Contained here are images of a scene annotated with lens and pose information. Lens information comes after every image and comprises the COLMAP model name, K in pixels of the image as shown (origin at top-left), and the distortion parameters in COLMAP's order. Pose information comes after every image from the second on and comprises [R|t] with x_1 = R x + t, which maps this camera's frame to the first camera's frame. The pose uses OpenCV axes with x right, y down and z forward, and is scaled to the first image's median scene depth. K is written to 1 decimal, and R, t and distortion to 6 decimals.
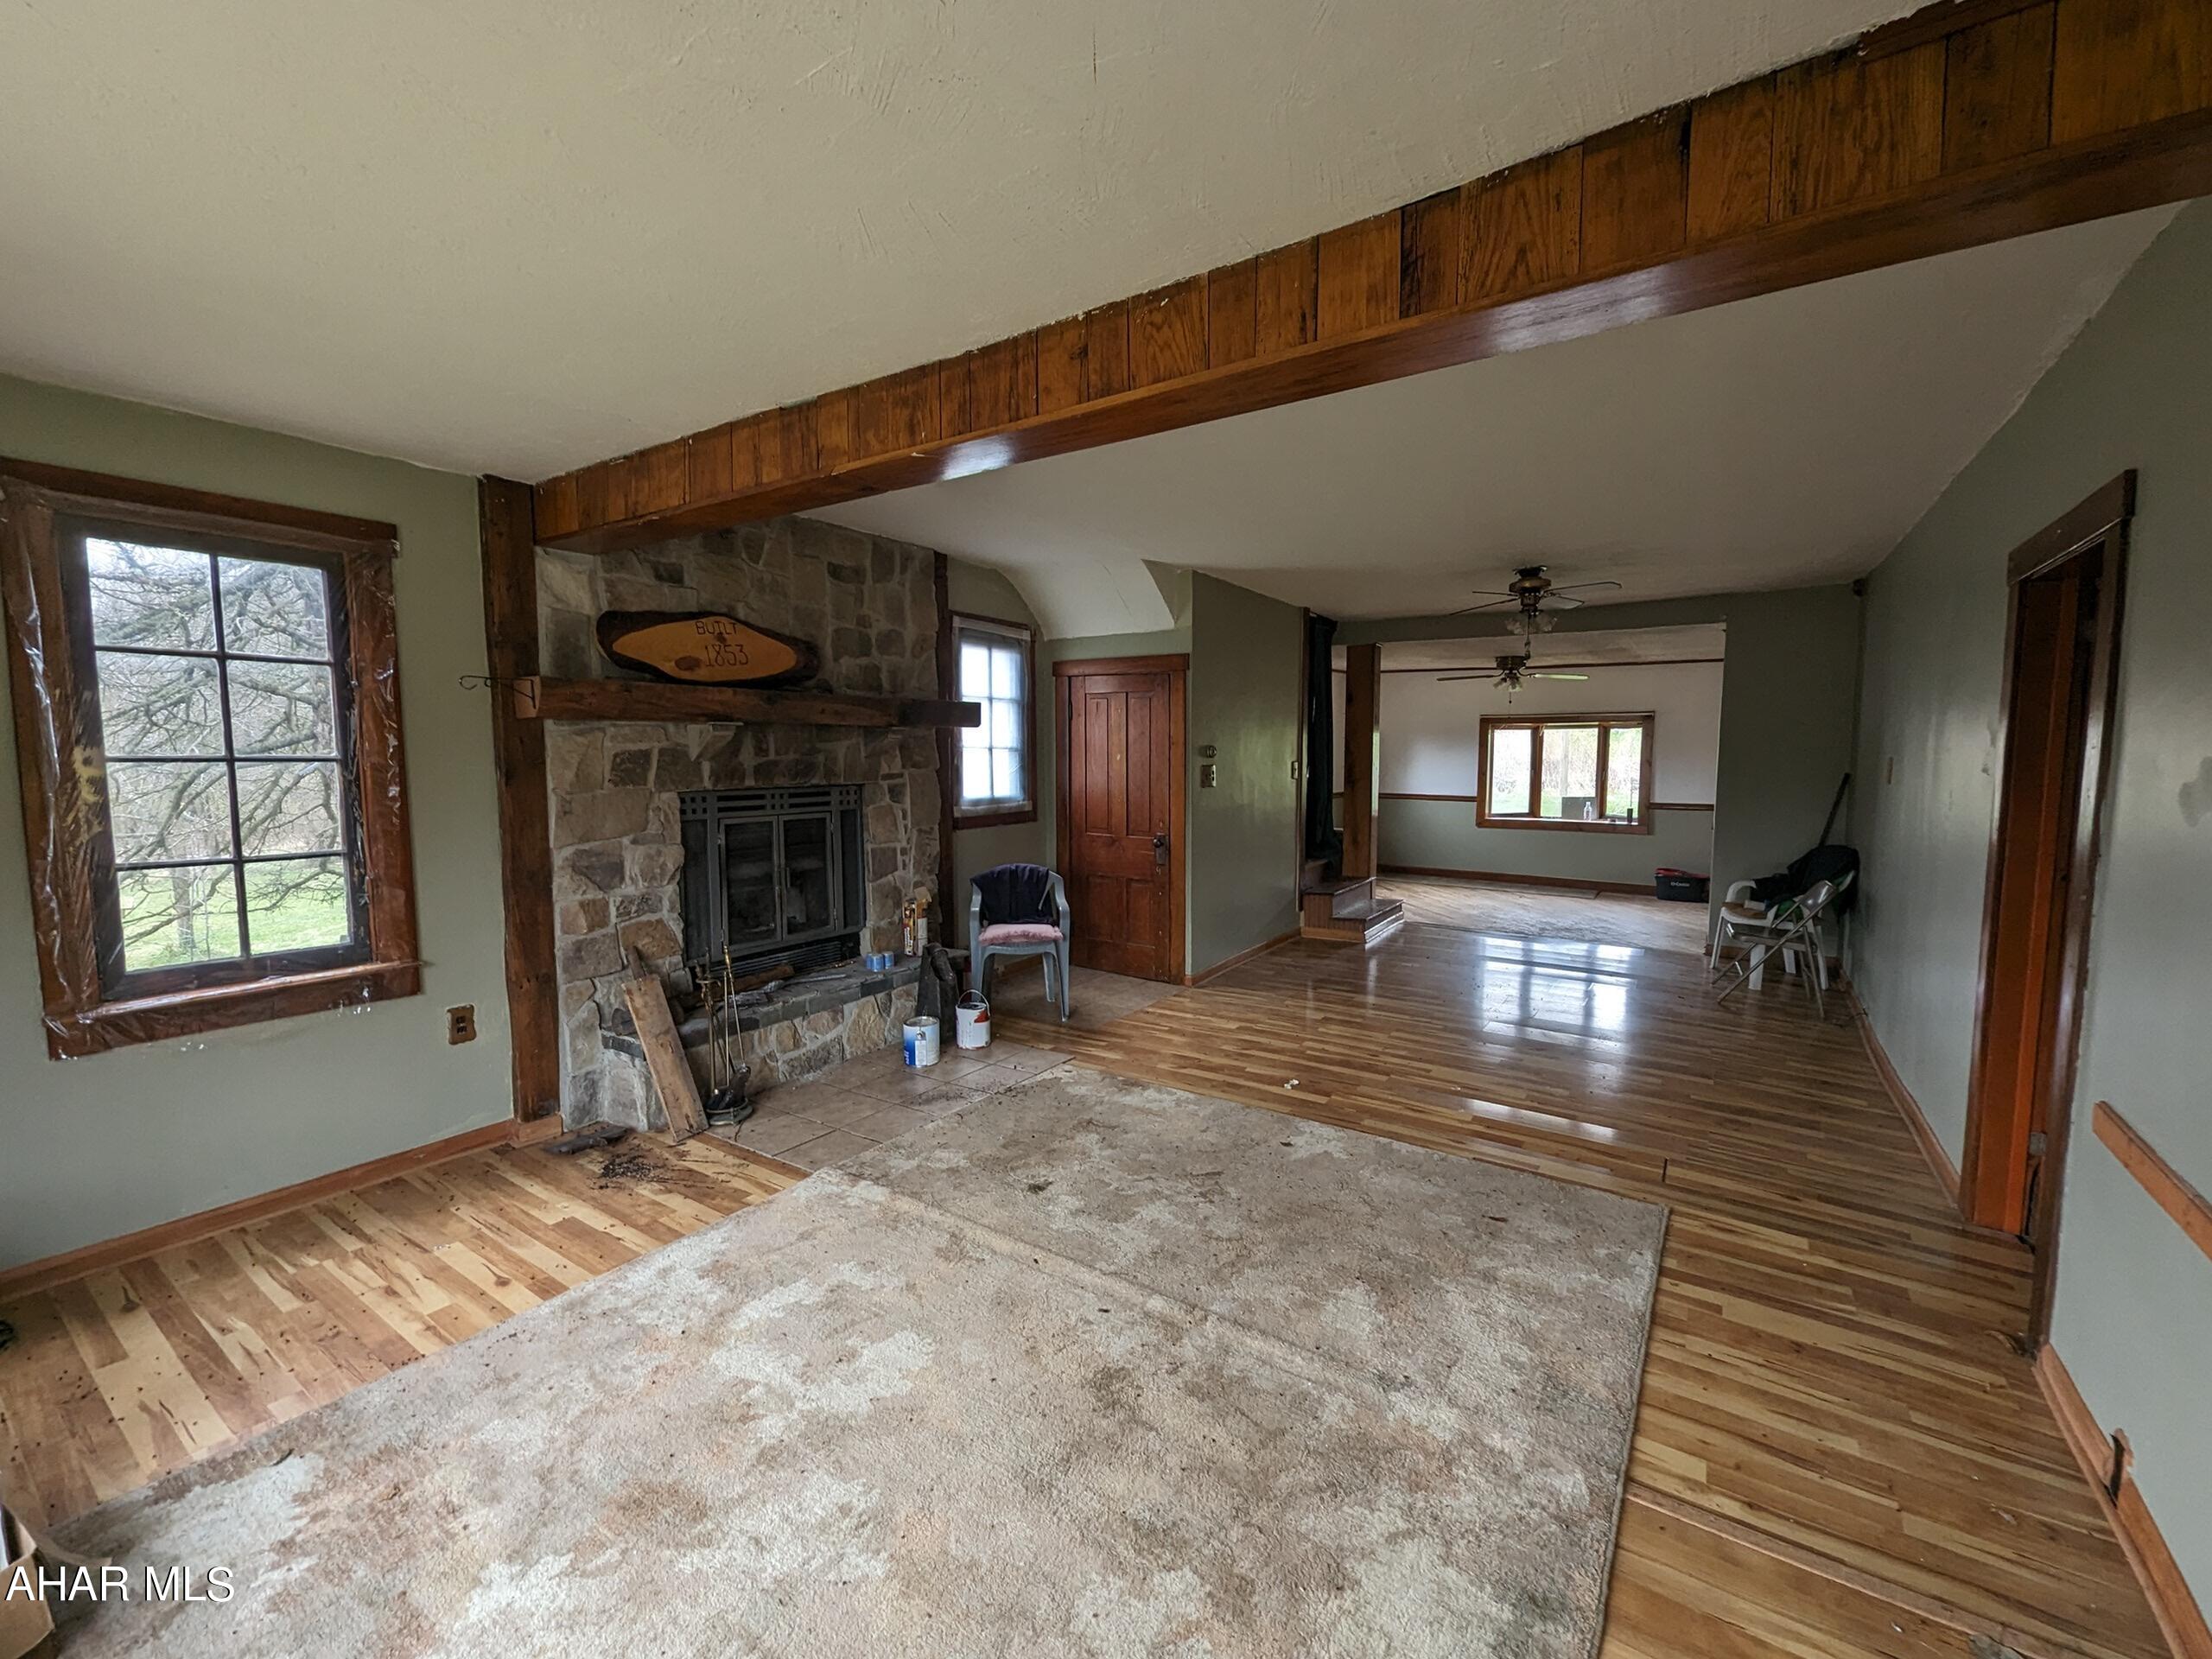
lens RADIAL K [[916.2, 0, 1105.6], [0, 916.2, 830.0], [0, 0, 1]] dist [0.000298, 0.000023]
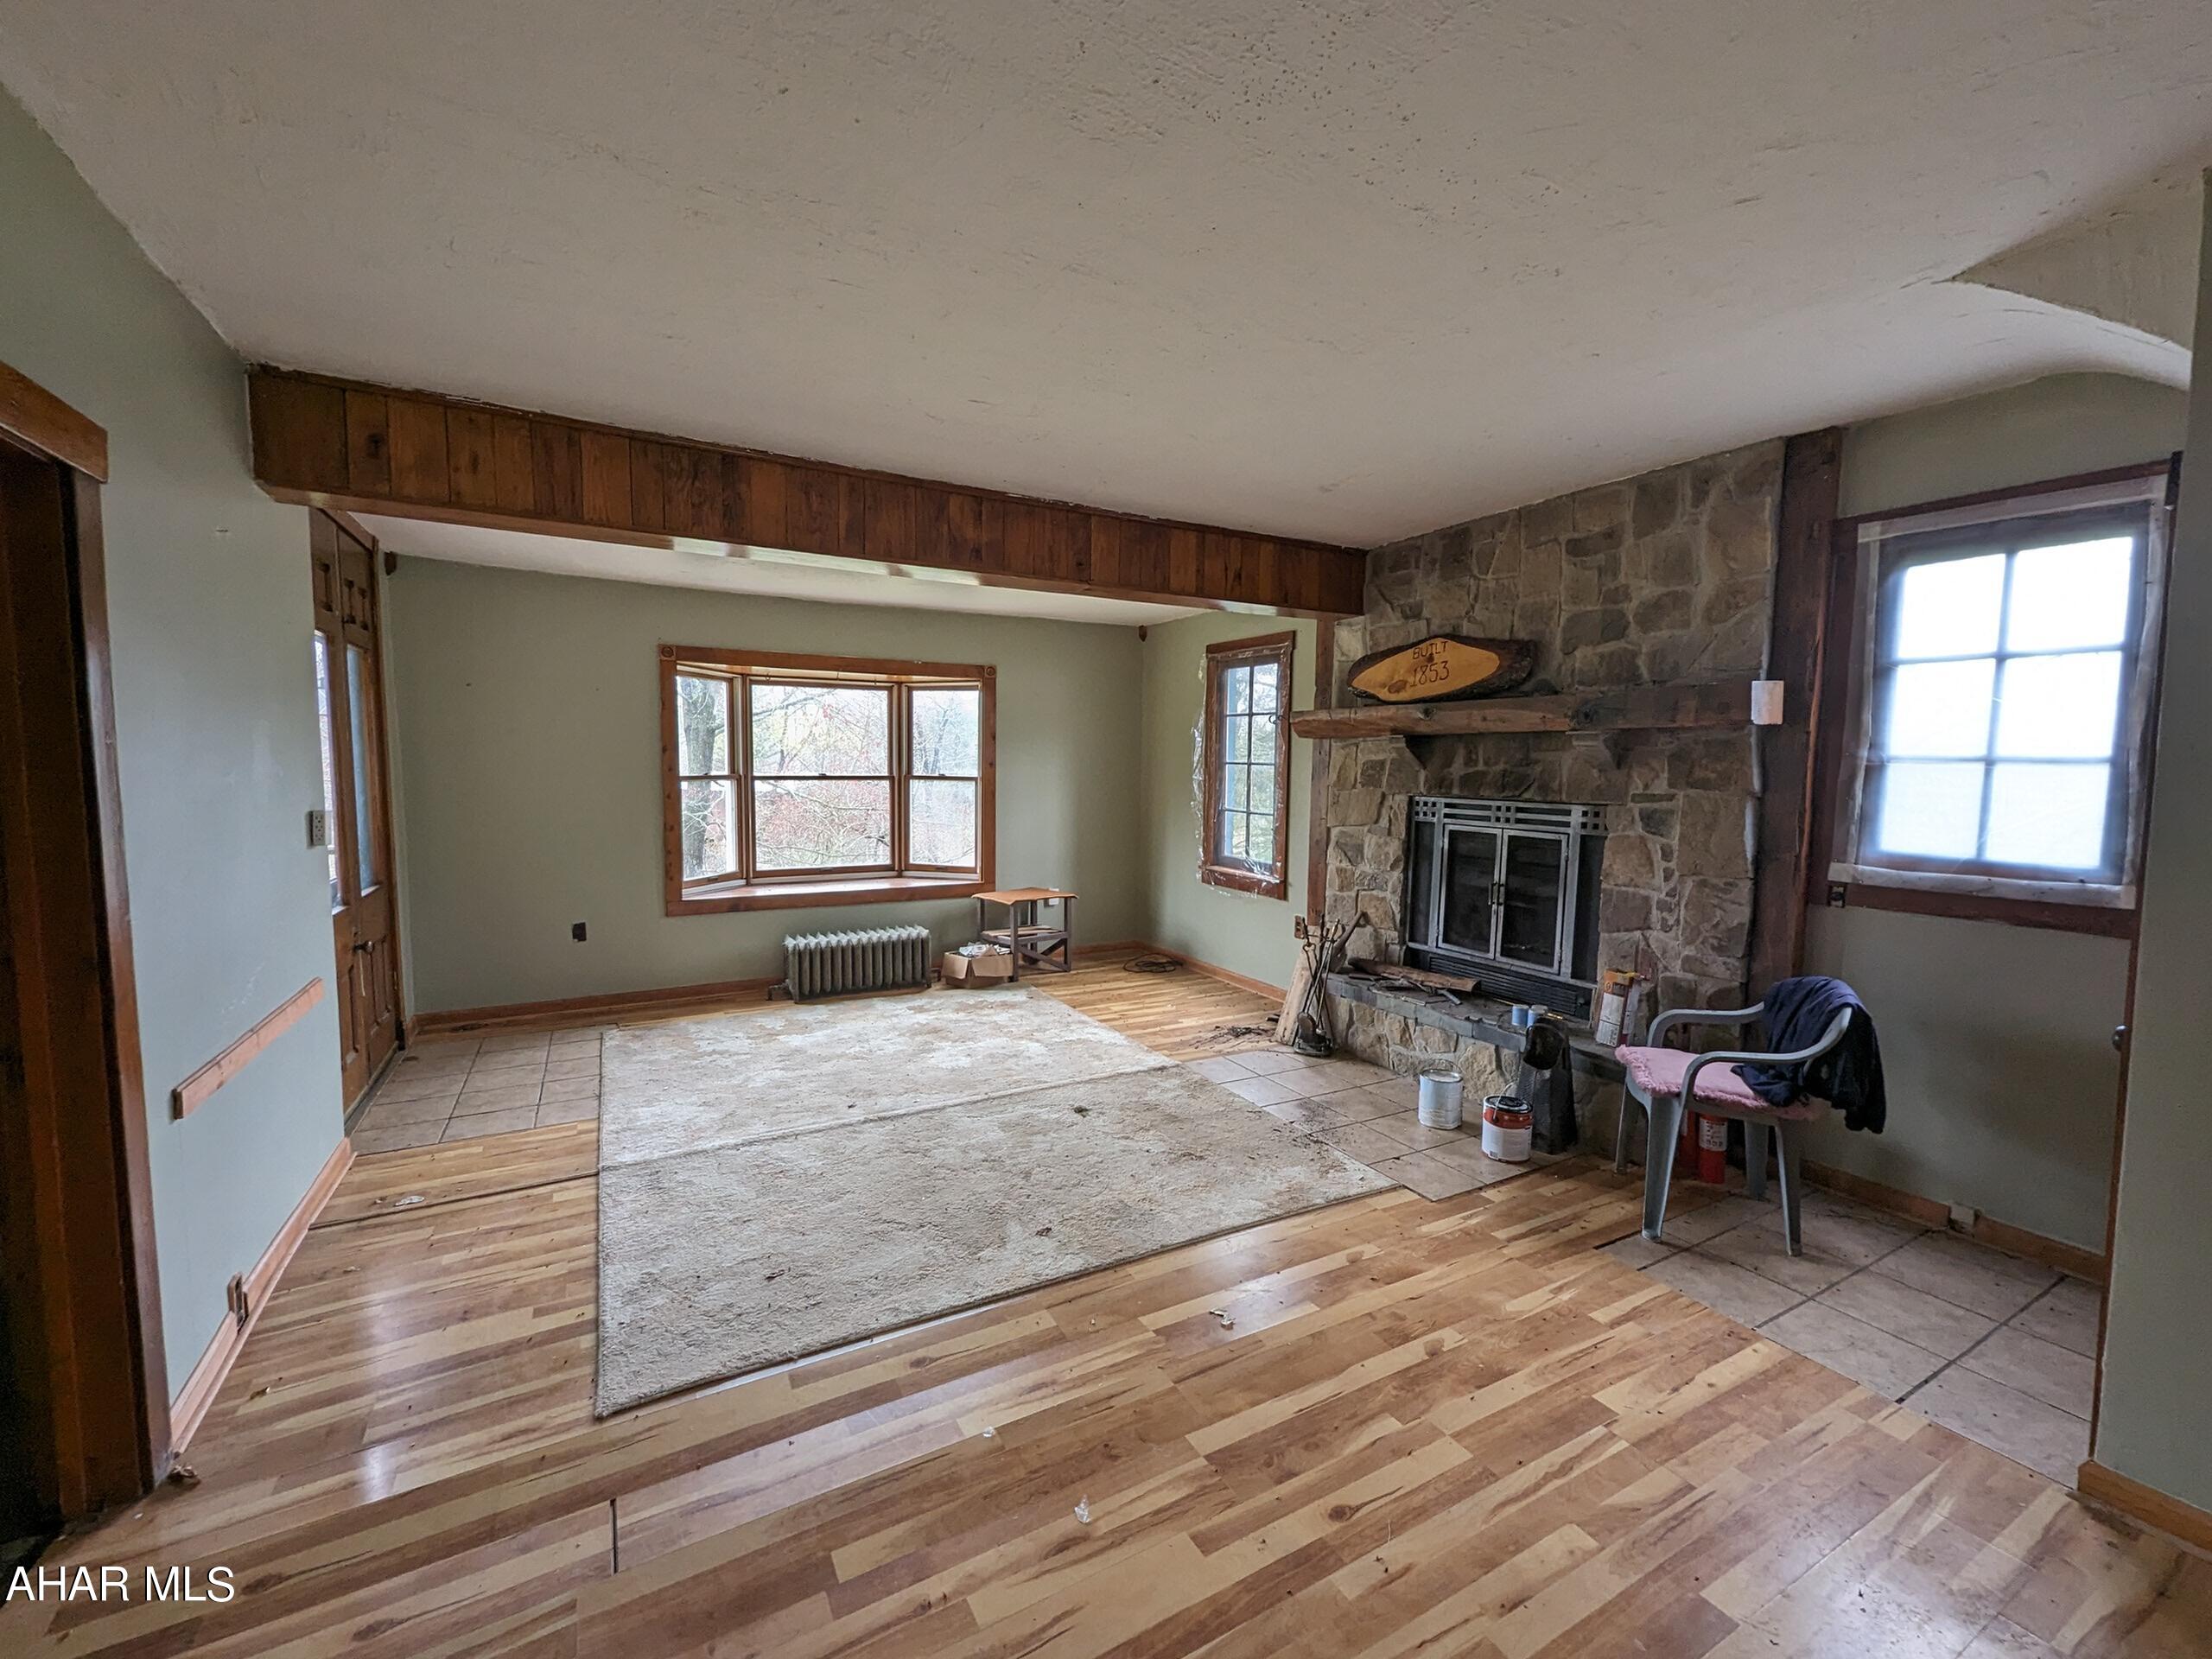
lens RADIAL K [[916.2, 0, 1105.0], [0, 916.2, 835.1], [0, 0, 1]] dist [0.000298, 0.000023]
pose [[-0.448493, 0.069264, -0.891099, 0.737986], [-0.086200, 0.988993, 0.120258, -0.096296], [0.889620, 0.130748, -0.437586, 1.138404]]
